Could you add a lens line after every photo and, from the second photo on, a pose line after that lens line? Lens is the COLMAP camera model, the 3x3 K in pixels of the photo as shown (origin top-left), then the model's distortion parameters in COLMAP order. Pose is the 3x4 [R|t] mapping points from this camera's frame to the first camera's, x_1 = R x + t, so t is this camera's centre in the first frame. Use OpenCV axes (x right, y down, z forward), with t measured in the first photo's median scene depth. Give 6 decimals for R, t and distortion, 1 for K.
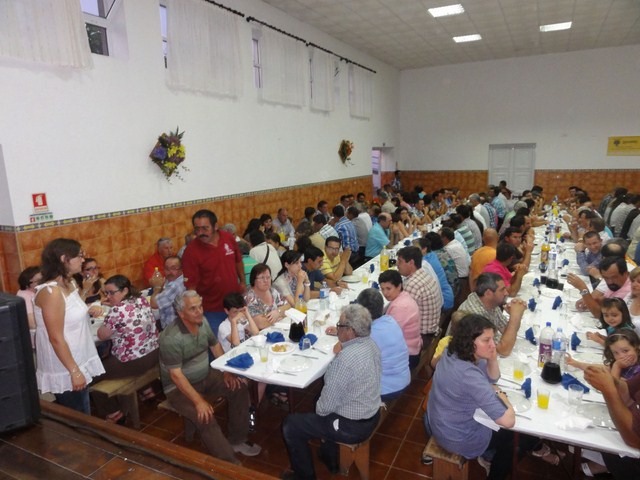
lens RADIAL K [[452.8, 0, 320.0], [0, 452.8, 240.0], [0, 0, 1]] dist [0.003067, 0.003254]
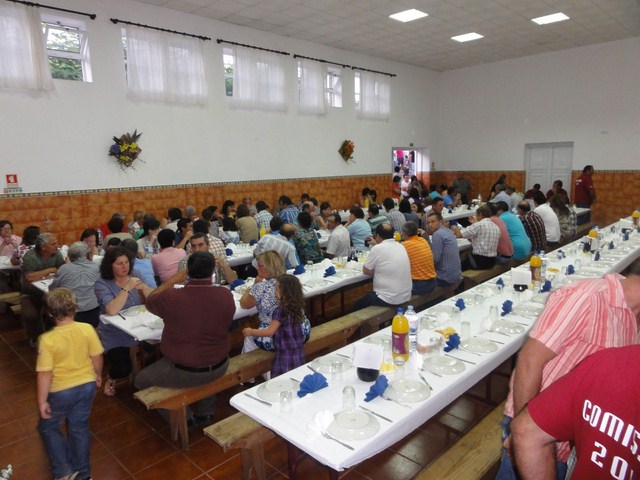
lens RADIAL K [[452.8, 0, 320.0], [0, 452.8, 240.0], [0, 0, 1]] dist [0.003067, 0.003254]
pose [[0.950801, 0.056487, -0.304610, 0.500147], [-0.059096, 0.998252, 0.000657, 0.032188], [0.304114, 0.017377, 0.952477, -0.075737]]
